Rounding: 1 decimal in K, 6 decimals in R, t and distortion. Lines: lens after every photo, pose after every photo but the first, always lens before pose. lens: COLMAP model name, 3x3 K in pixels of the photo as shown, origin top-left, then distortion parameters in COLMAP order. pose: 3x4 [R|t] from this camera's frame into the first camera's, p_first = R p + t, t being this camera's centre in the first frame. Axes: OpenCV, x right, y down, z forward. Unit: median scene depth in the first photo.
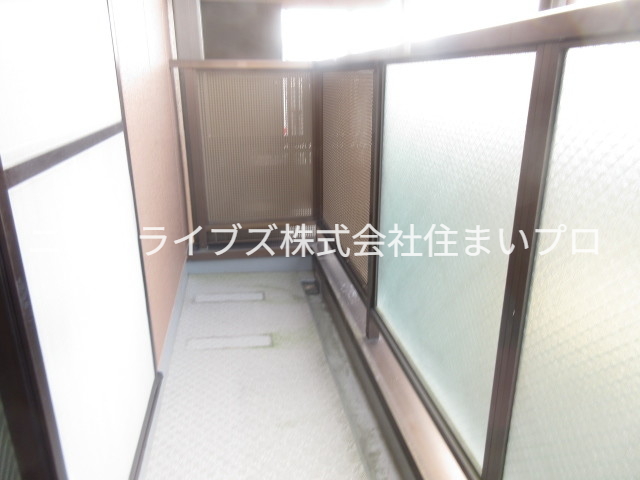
lens RADIAL K [[475.0, 0, 320.0], [0, 475.0, 240.0], [0, 0, 1]] dist [0.005955, 0.010627]
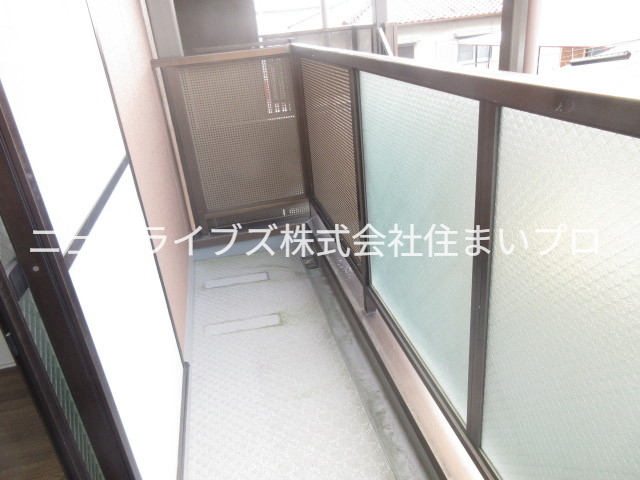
lens RADIAL K [[475.0, 0, 320.0], [0, 475.0, 240.0], [0, 0, 1]] dist [0.005955, 0.010627]
pose [[0.994627, -0.103430, 0.004405, 0.004462], [0.102415, 0.989290, 0.104004, -0.083390], [-0.015115, -0.102994, 0.994567, -0.087819]]
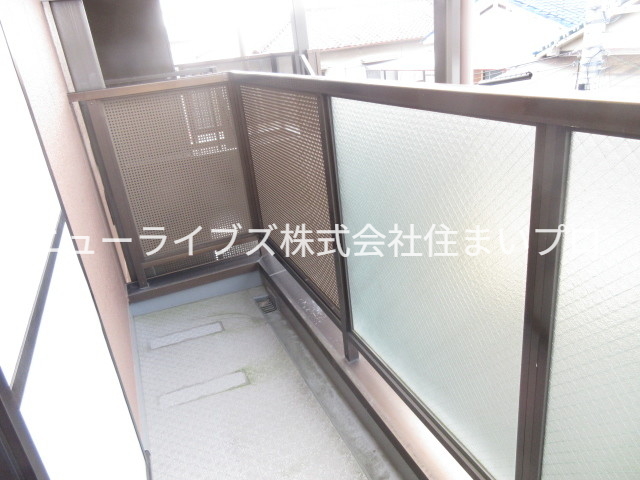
lens RADIAL K [[475.0, 0, 320.0], [0, 475.0, 240.0], [0, 0, 1]] dist [0.005955, 0.010627]
pose [[0.967885, -0.184968, 0.170250, -0.077663], [0.174380, 0.981795, 0.075305, -0.122078], [-0.181080, -0.043198, 0.982519, 0.033488]]
